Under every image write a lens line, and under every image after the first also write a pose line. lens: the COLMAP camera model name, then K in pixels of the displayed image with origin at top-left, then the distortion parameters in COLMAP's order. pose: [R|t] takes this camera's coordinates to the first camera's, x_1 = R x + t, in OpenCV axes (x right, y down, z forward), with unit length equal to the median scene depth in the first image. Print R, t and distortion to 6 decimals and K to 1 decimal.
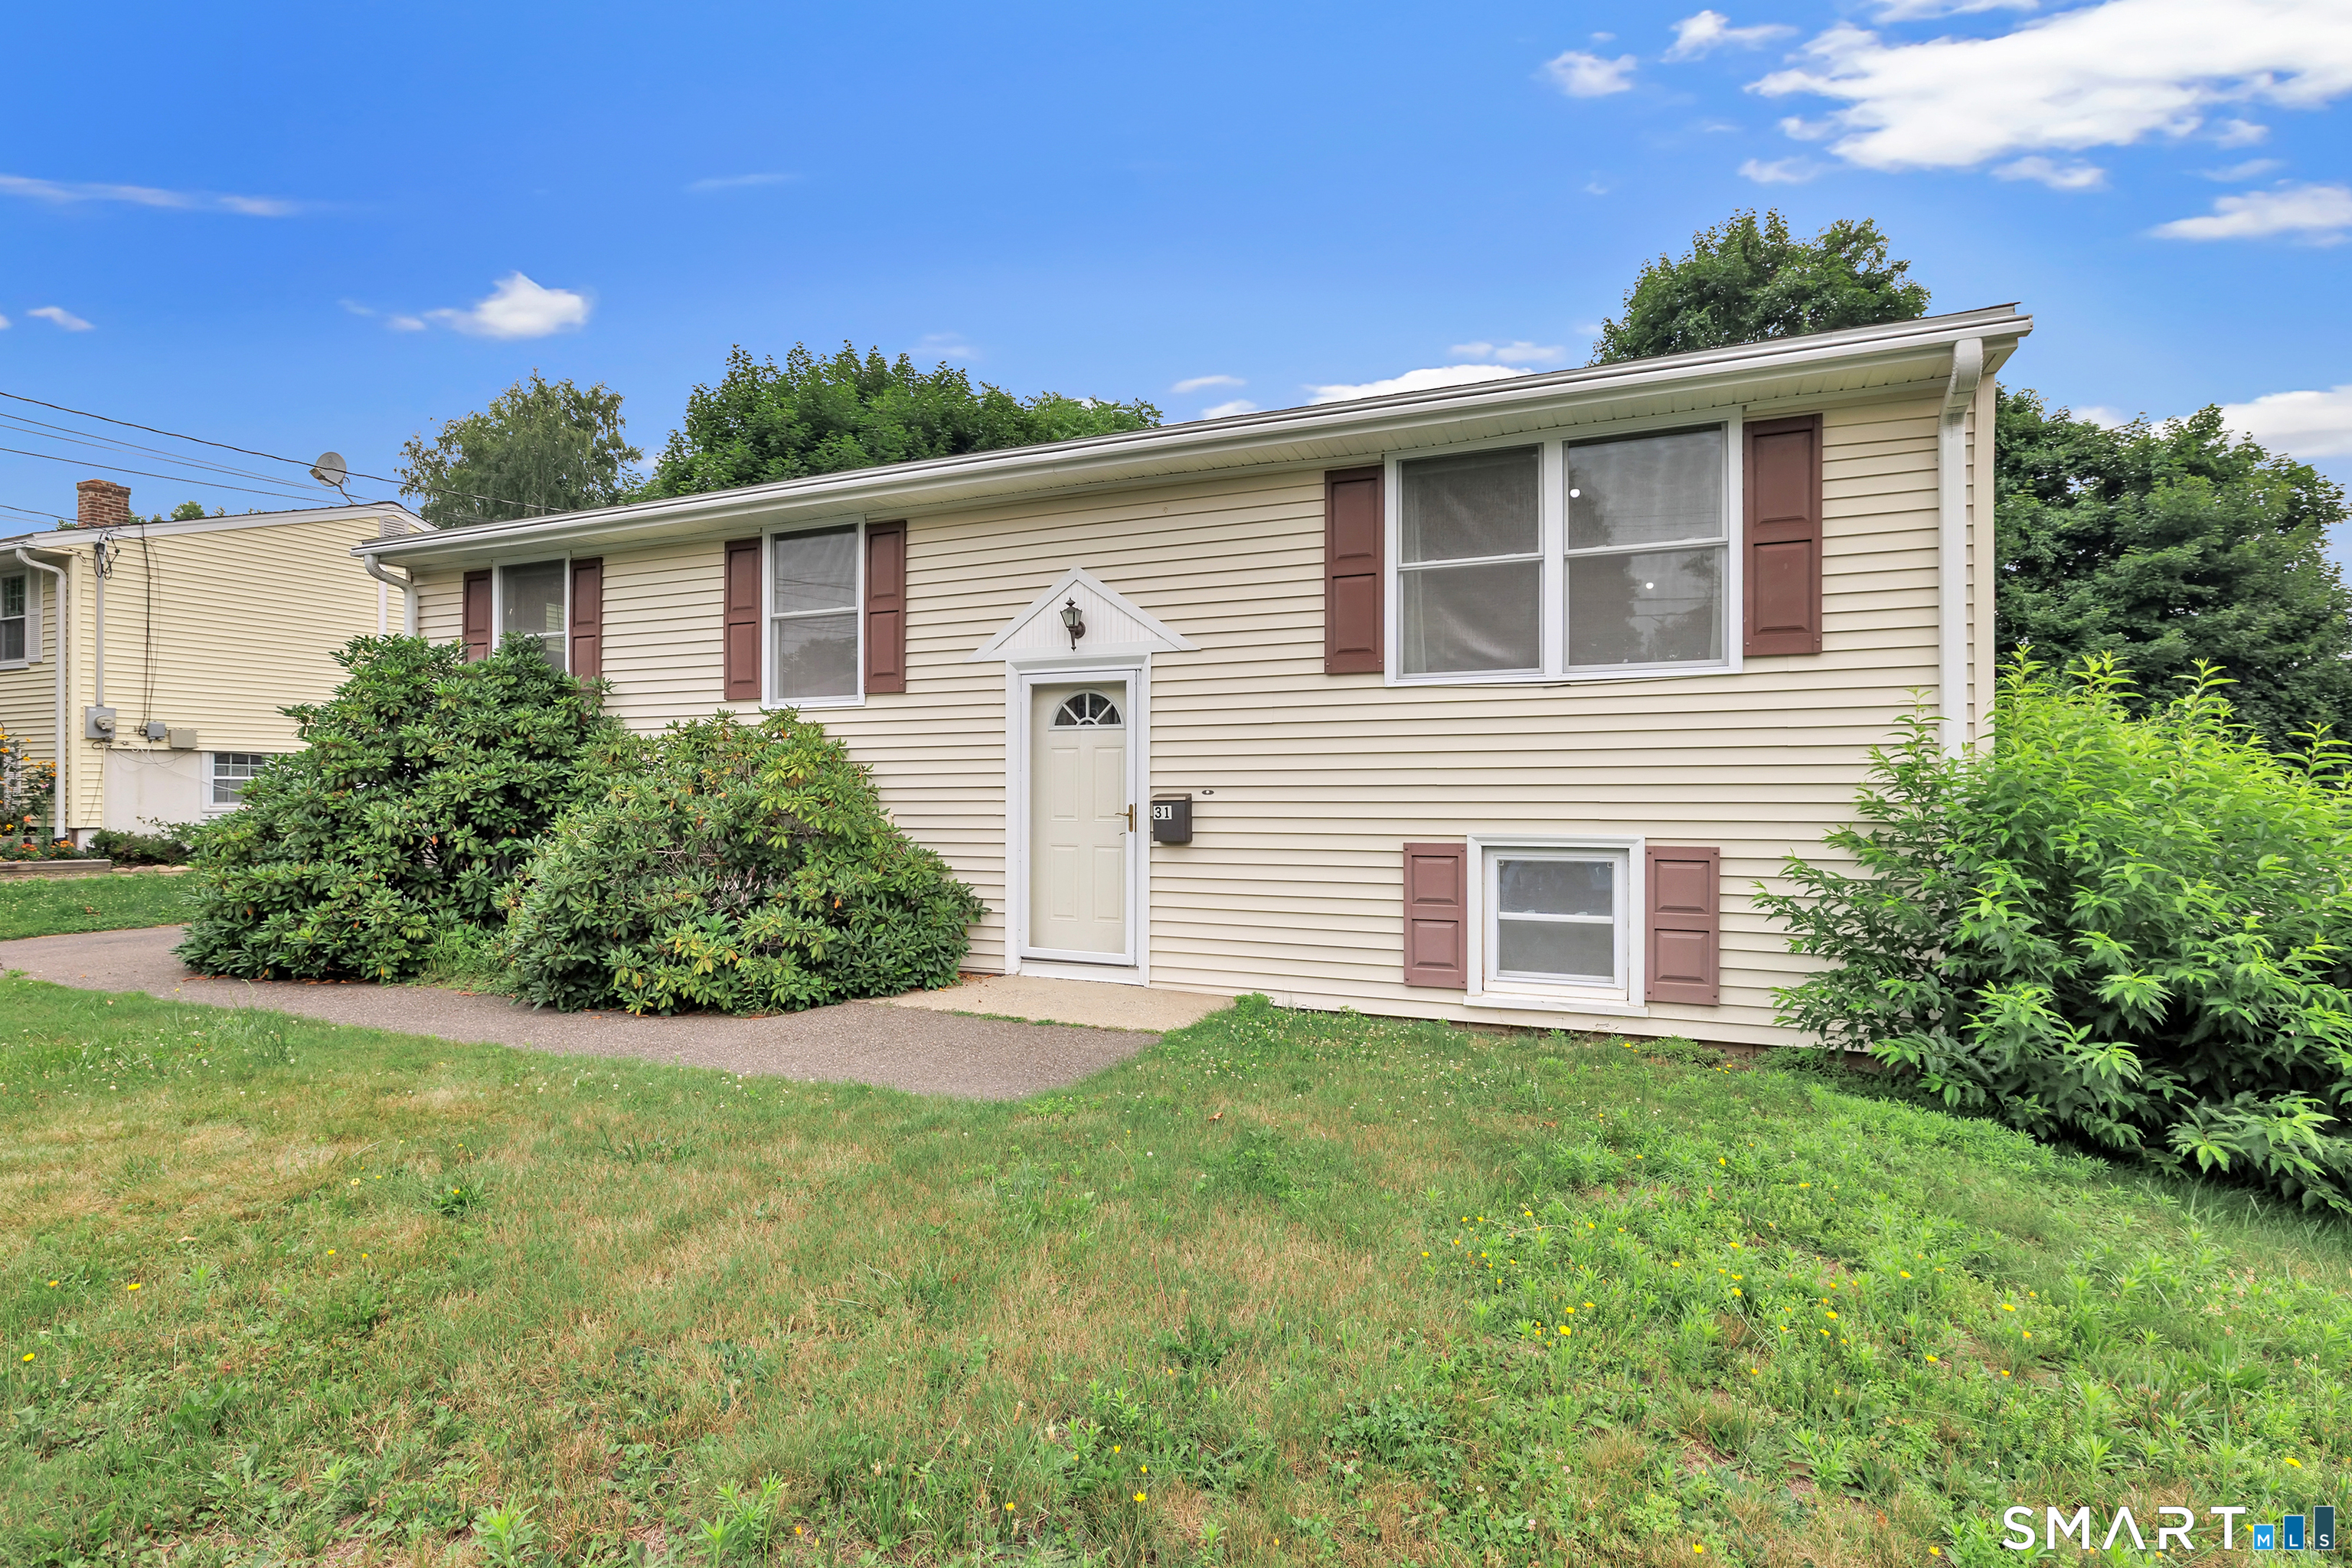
lens RADIAL K [[1401.0, 0, 1317.2], [0, 1401.0, 782.4], [0, 0, 1]] dist [-0.005259, -0.000650]
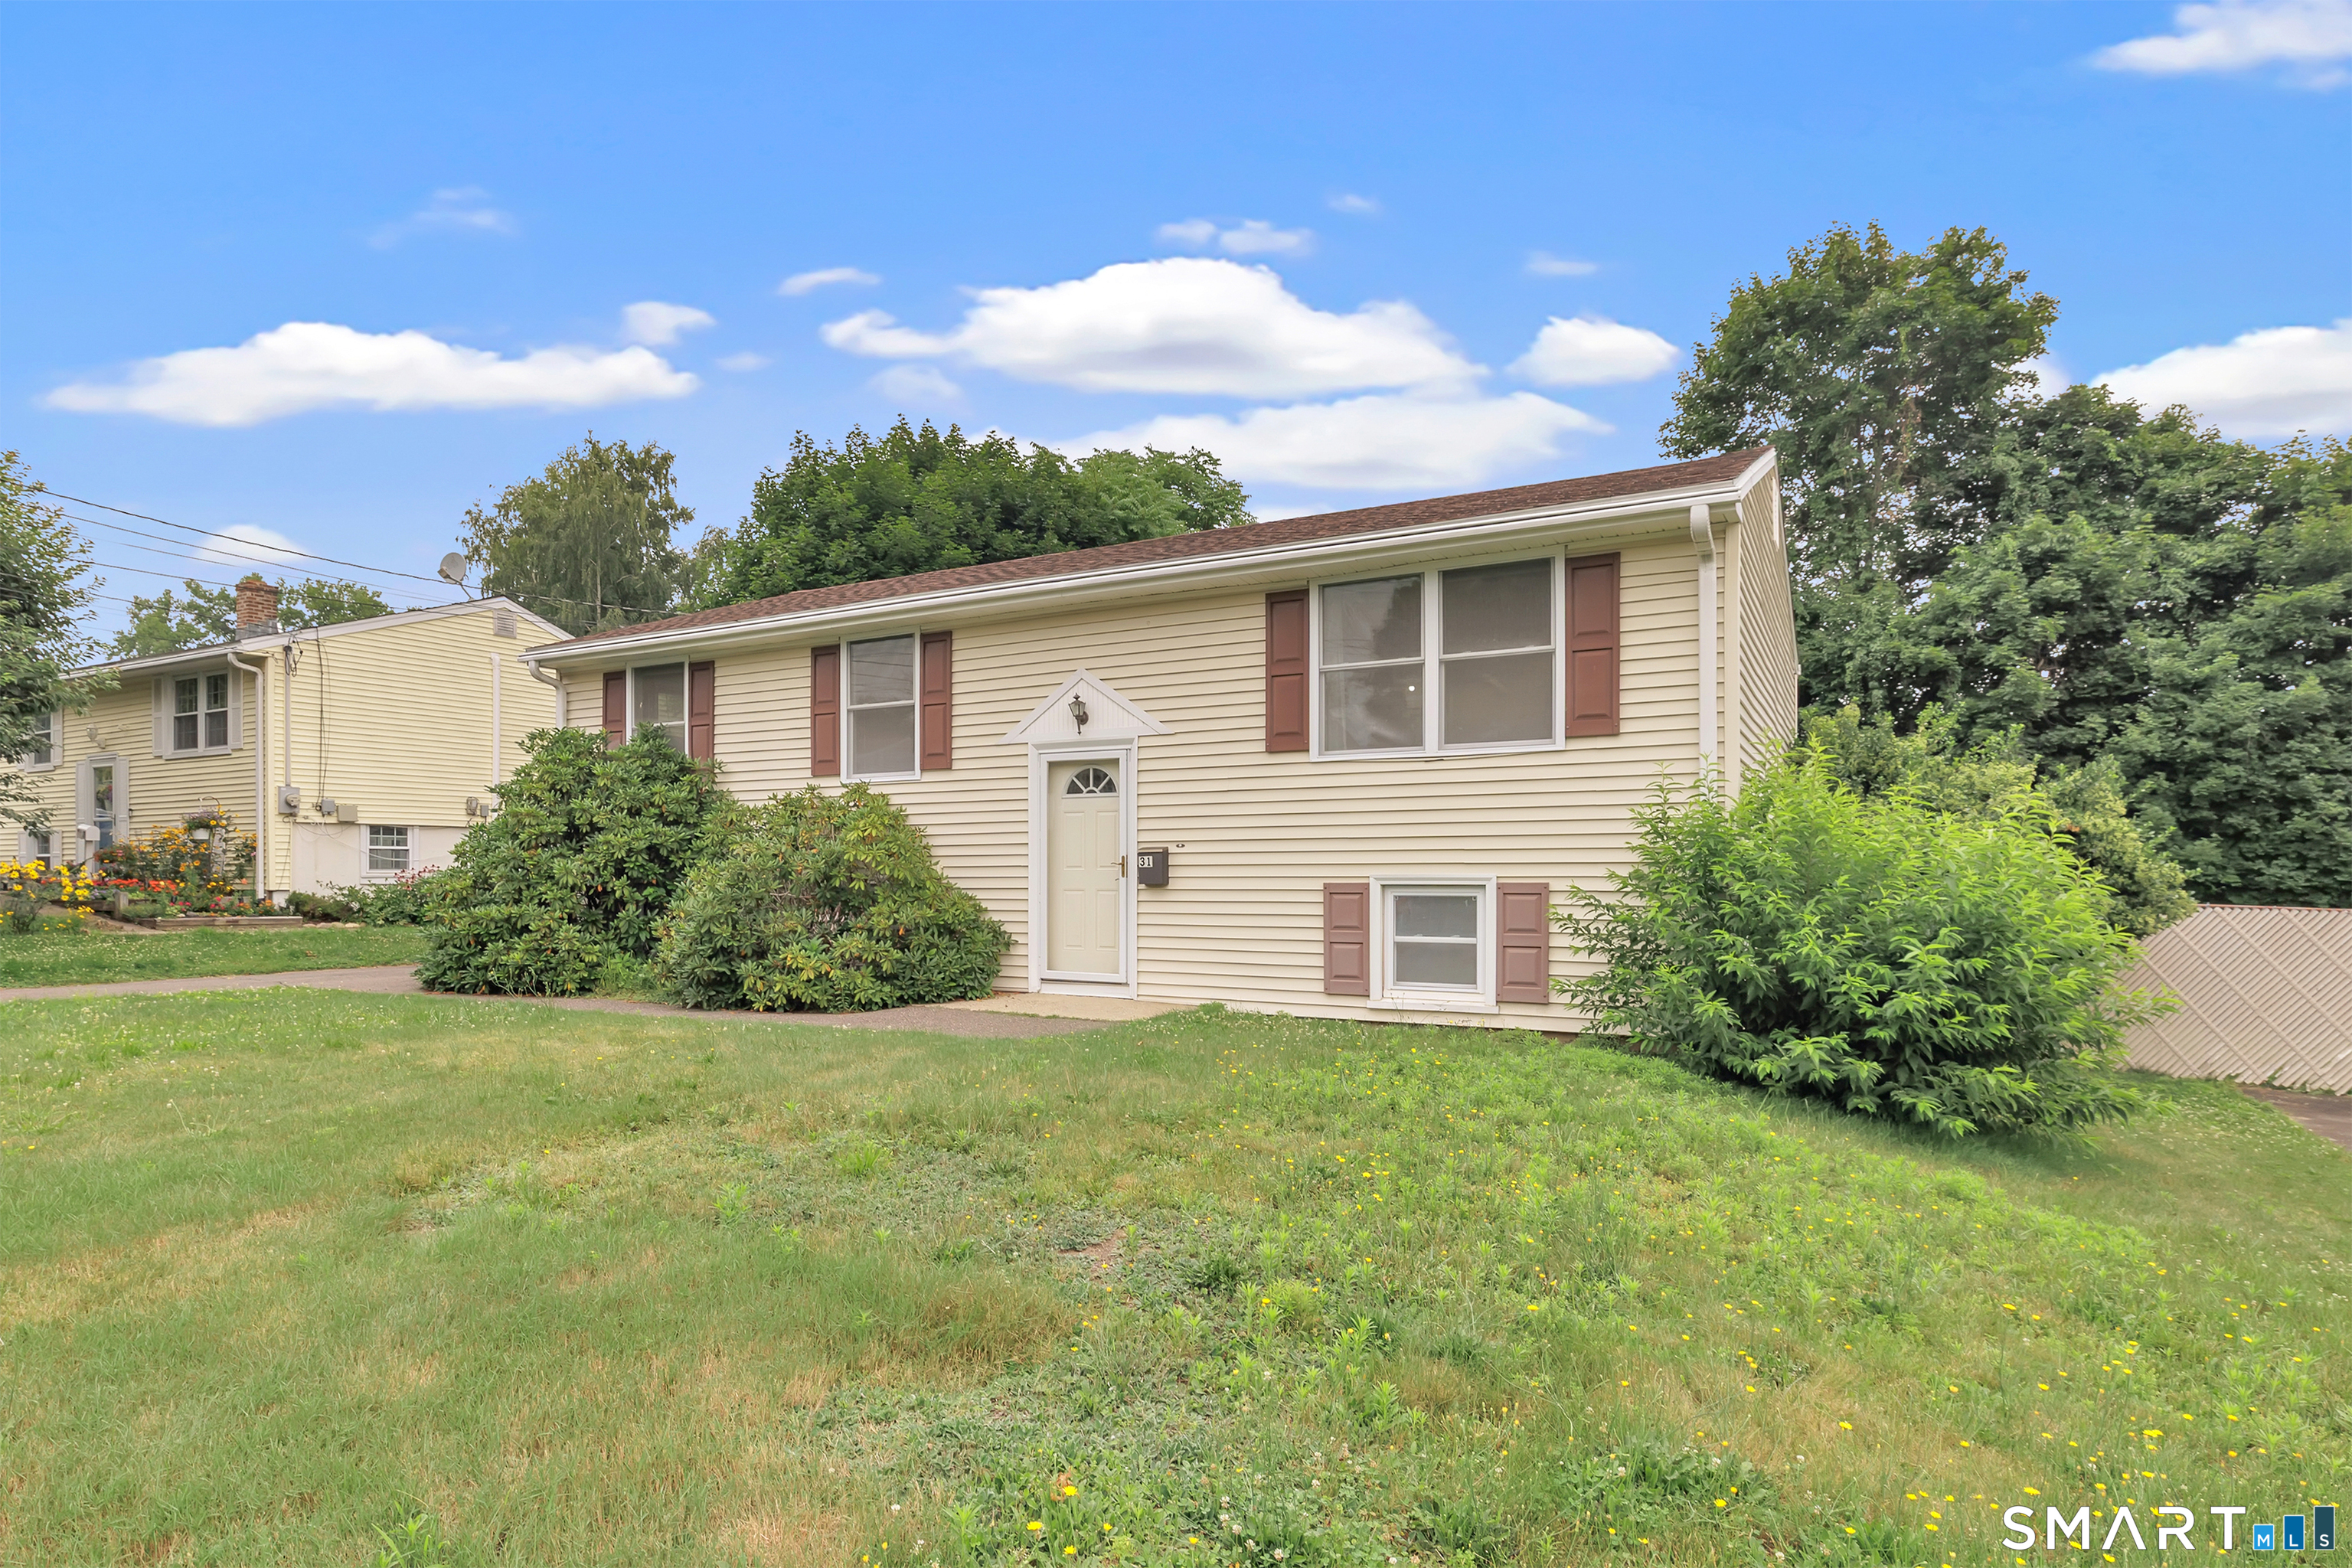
lens RADIAL K [[2014.2, 0, 1173.3], [0, 2014.2, 889.9], [0, 0, 1]] dist [-0.036503, 0.001505]
pose [[0.982988, -0.000744, -0.183668, 0.231396], [0.002298, 0.999963, 0.008251, 0.029540], [0.183655, -0.008533, 0.982954, -0.734435]]
